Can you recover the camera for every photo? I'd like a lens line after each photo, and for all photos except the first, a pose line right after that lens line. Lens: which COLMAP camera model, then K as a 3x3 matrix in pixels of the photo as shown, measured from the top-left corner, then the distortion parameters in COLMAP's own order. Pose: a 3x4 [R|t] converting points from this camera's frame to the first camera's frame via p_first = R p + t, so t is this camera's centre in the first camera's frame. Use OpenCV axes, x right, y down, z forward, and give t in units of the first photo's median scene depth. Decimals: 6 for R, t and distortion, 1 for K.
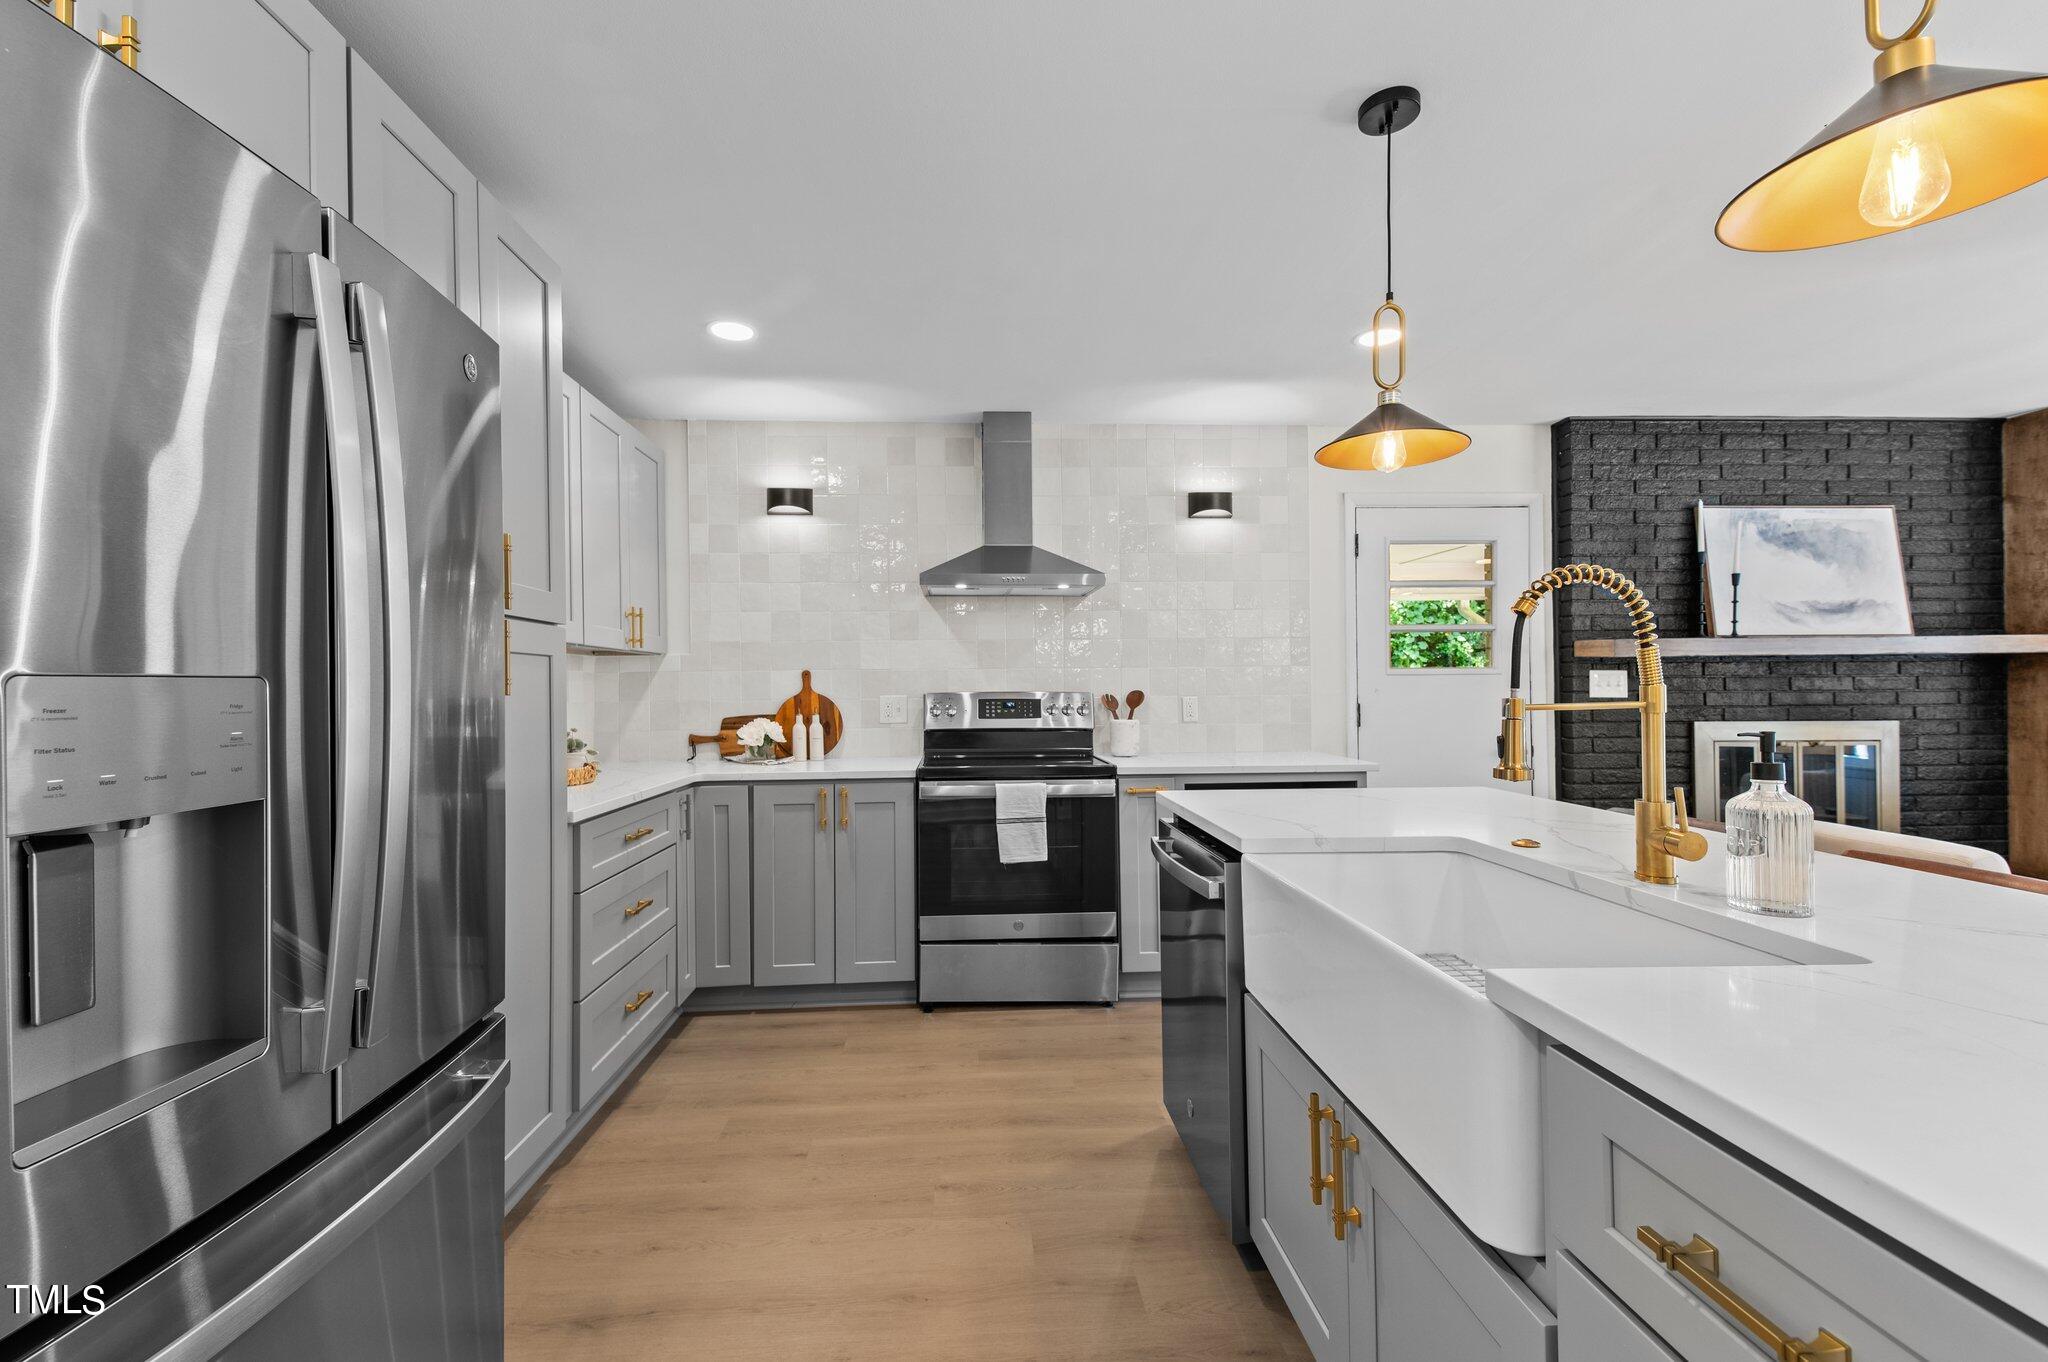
lens RADIAL K [[872.8, 0, 1011.1], [0, 872.8, 683.4], [0, 0, 1]] dist [0.054934, -0.022458]
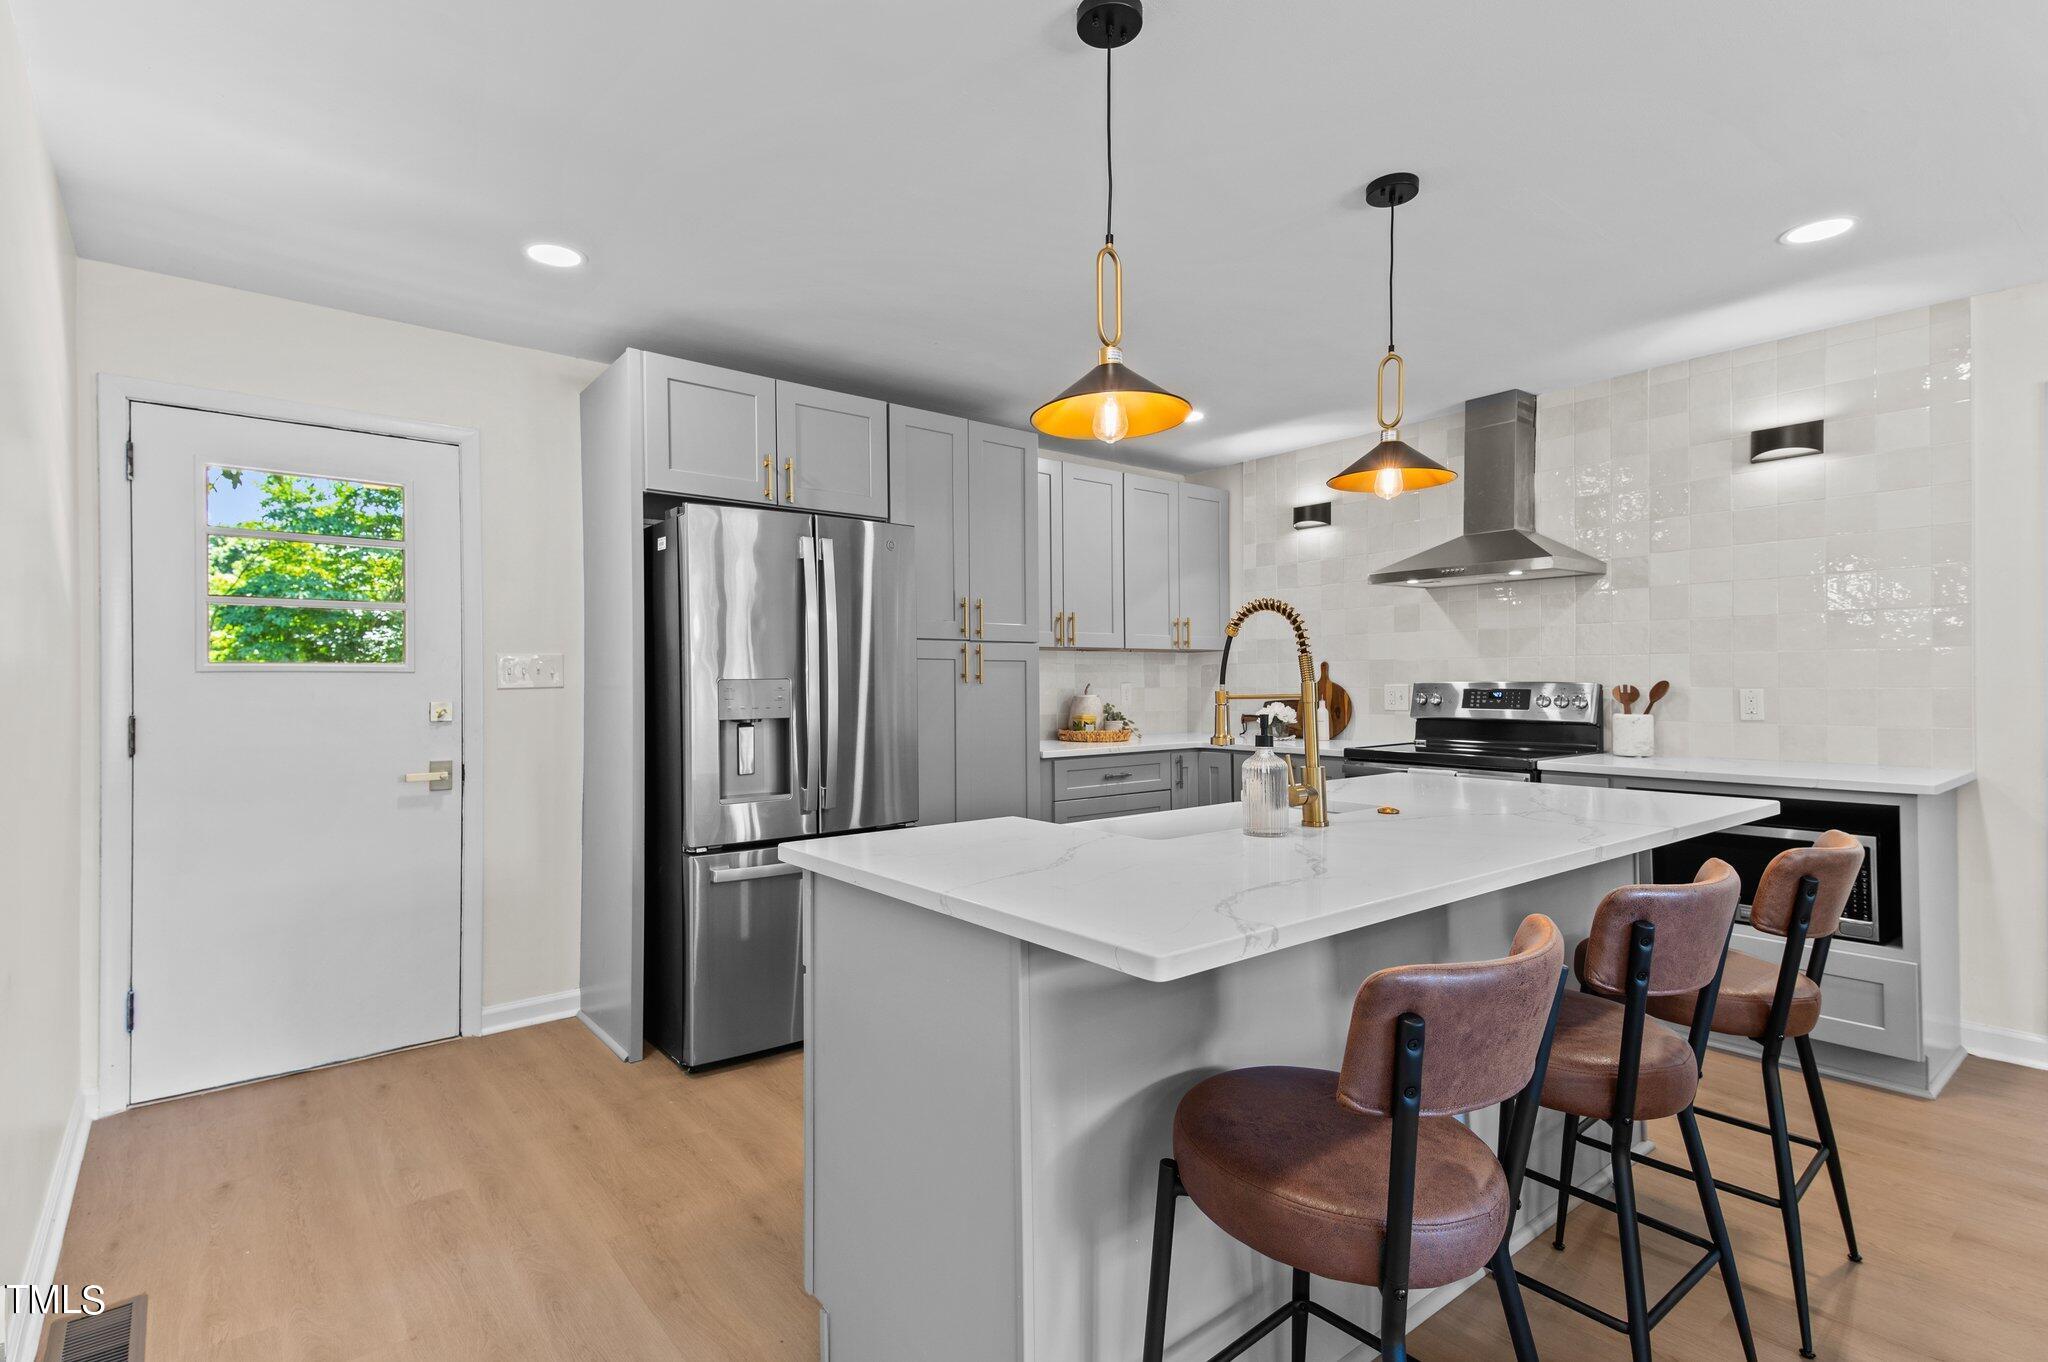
lens RADIAL K [[991.2, 0, 1022.8], [0, 991.2, 705.5], [0, 0, 1]] dist [0.059452, -0.000026]
pose [[0.592204, 0.025325, -0.805390, 0.599072], [0.005621, 0.999352, 0.035557, -0.006743], [0.805769, -0.025584, 0.591678, -0.094609]]
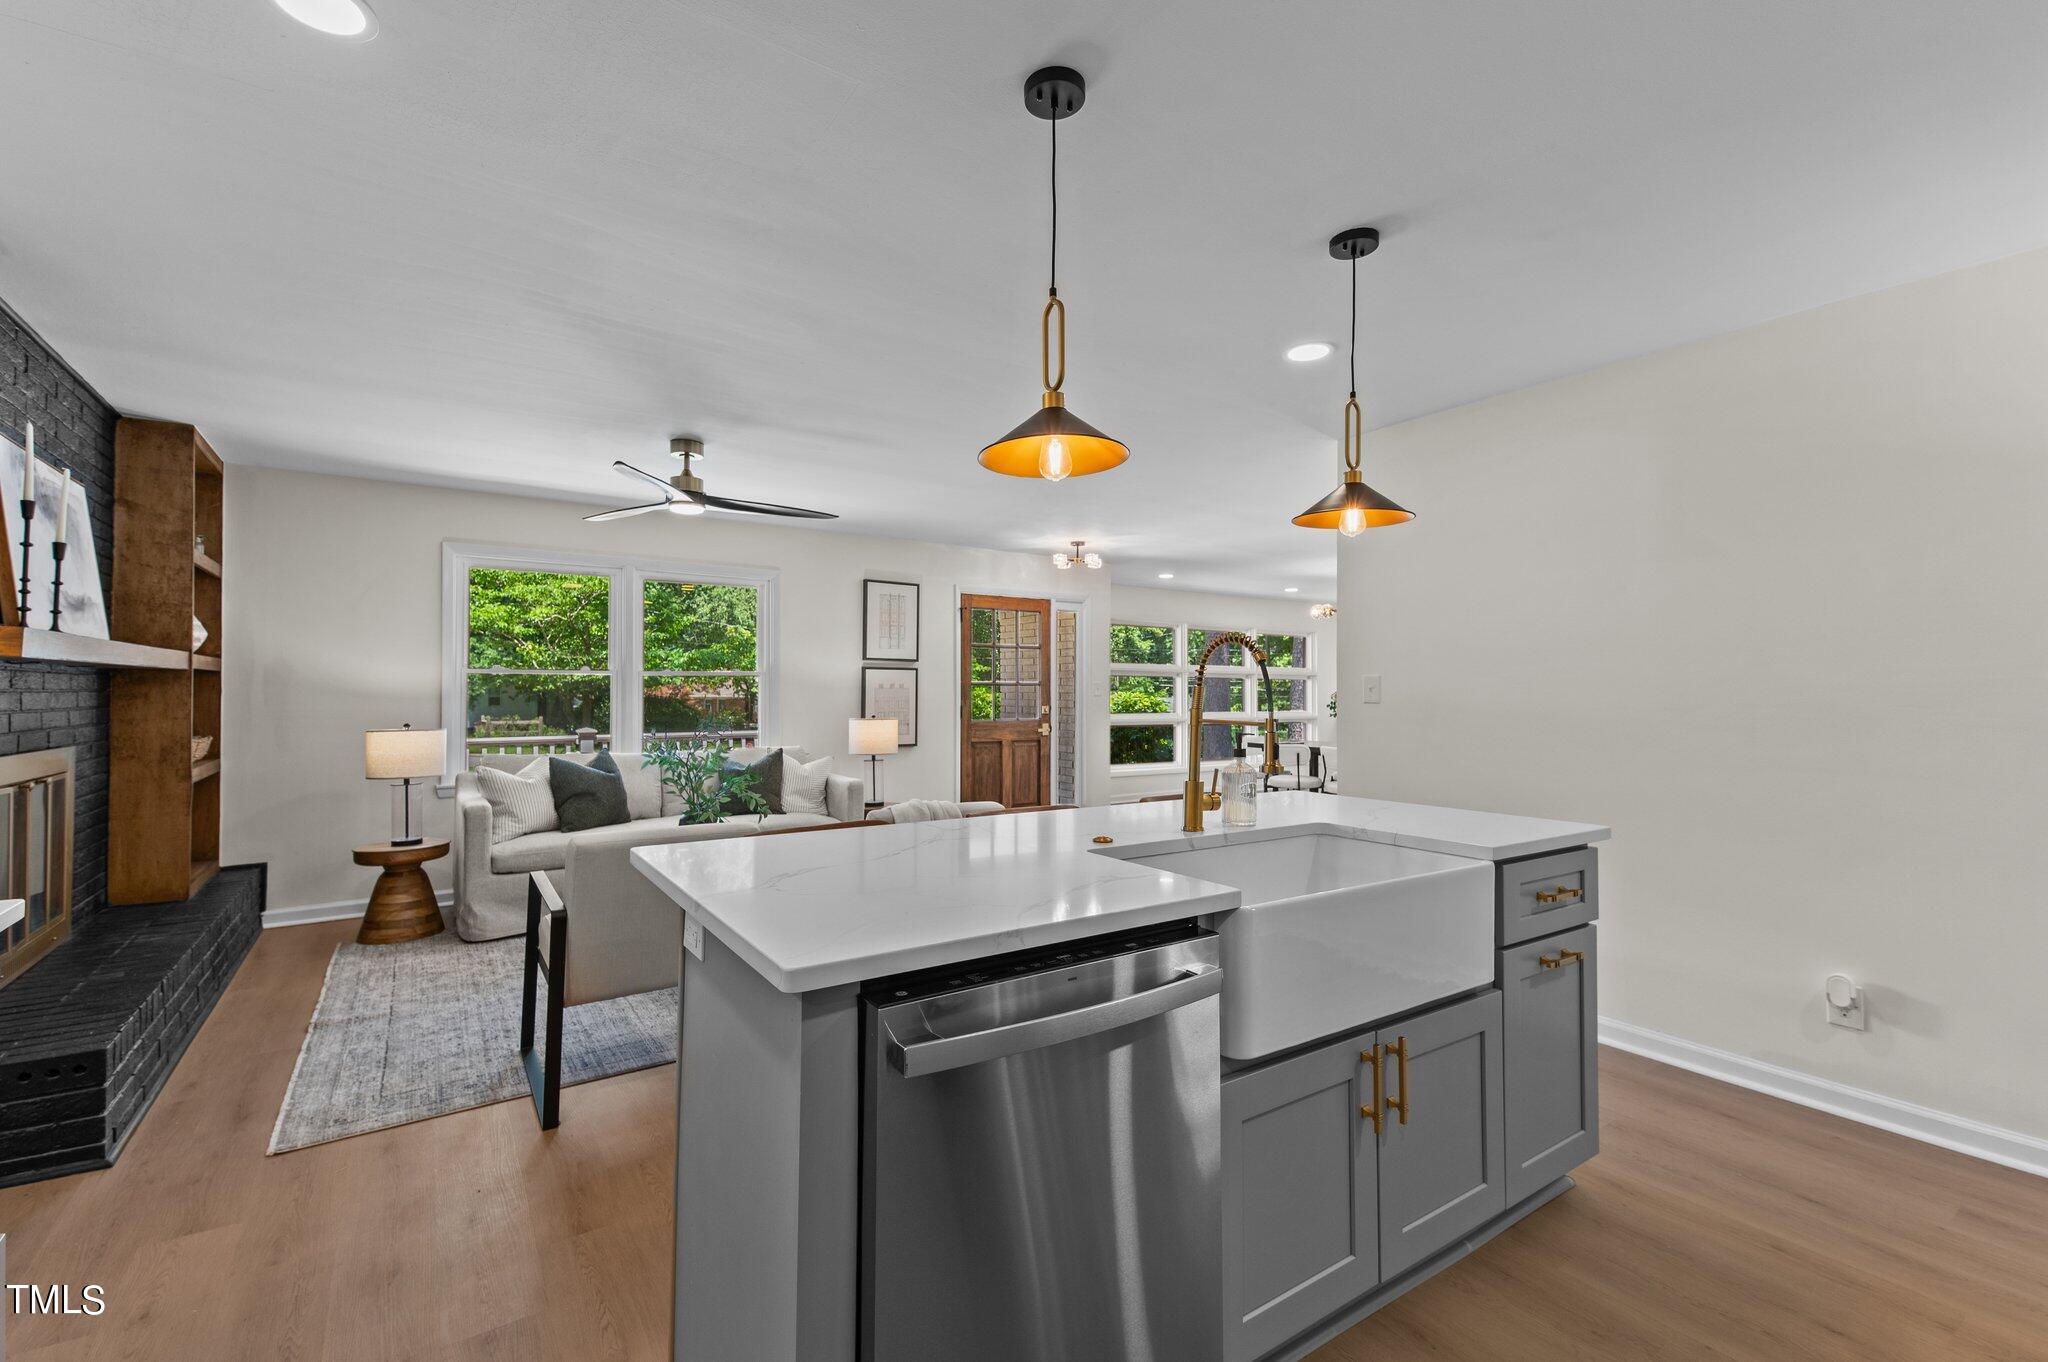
lens RADIAL K [[872.8, 0, 1011.1], [0, 872.8, 683.4], [0, 0, 1]] dist [0.054934, -0.022458]
pose [[-0.500108, 0.013684, 0.865855, -0.168270], [-0.003496, 0.999835, -0.017820, -0.004643], [-0.865956, -0.011939, -0.499978, 0.731343]]
